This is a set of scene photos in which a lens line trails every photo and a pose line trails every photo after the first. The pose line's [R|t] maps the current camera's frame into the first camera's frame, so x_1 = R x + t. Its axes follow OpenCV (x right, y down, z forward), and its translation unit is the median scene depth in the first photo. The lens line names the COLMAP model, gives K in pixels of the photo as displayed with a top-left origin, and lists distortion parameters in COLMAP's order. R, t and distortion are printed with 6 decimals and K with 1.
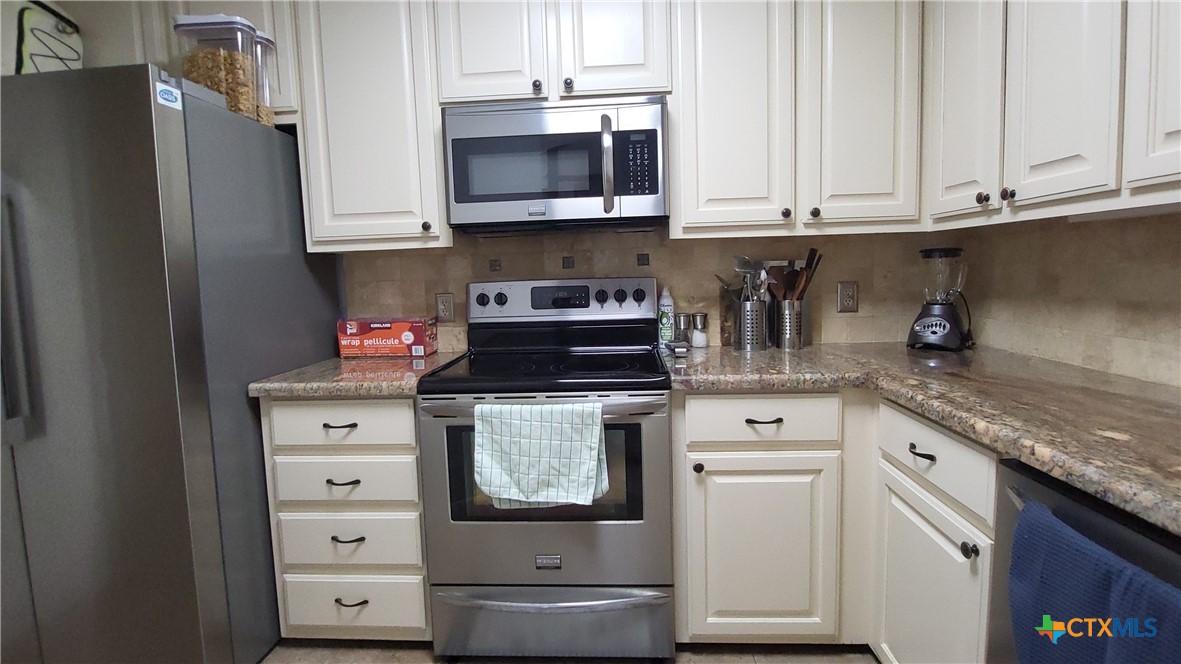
lens RADIAL K [[562.8, 0, 613.9], [0, 562.8, 309.0], [0, 0, 1]] dist [-0.000598, -0.009172]
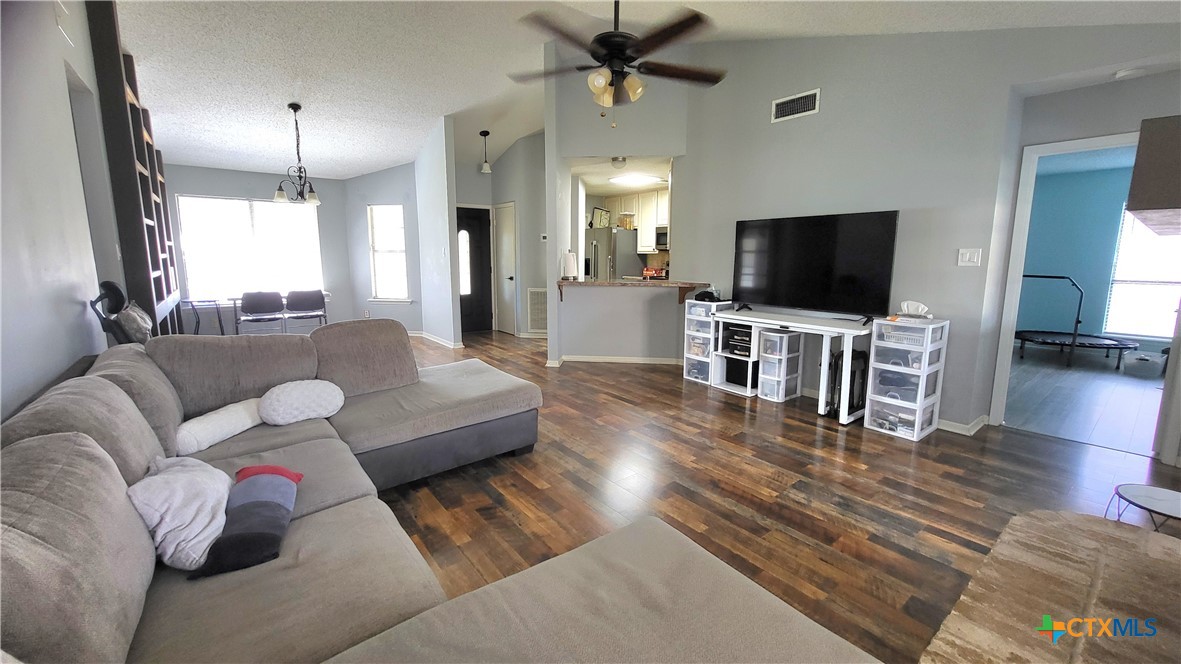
lens RADIAL K [[471.0, 0, 595.6], [0, 471.0, 325.5], [0, 0, 1]] dist [0.000483, 0.000067]
pose [[0.680684, 0.134149, -0.720189, 2.817558], [-0.094491, 0.990956, 0.095277, 0.210015], [0.726457, 0.003198, 0.687204, -2.634437]]
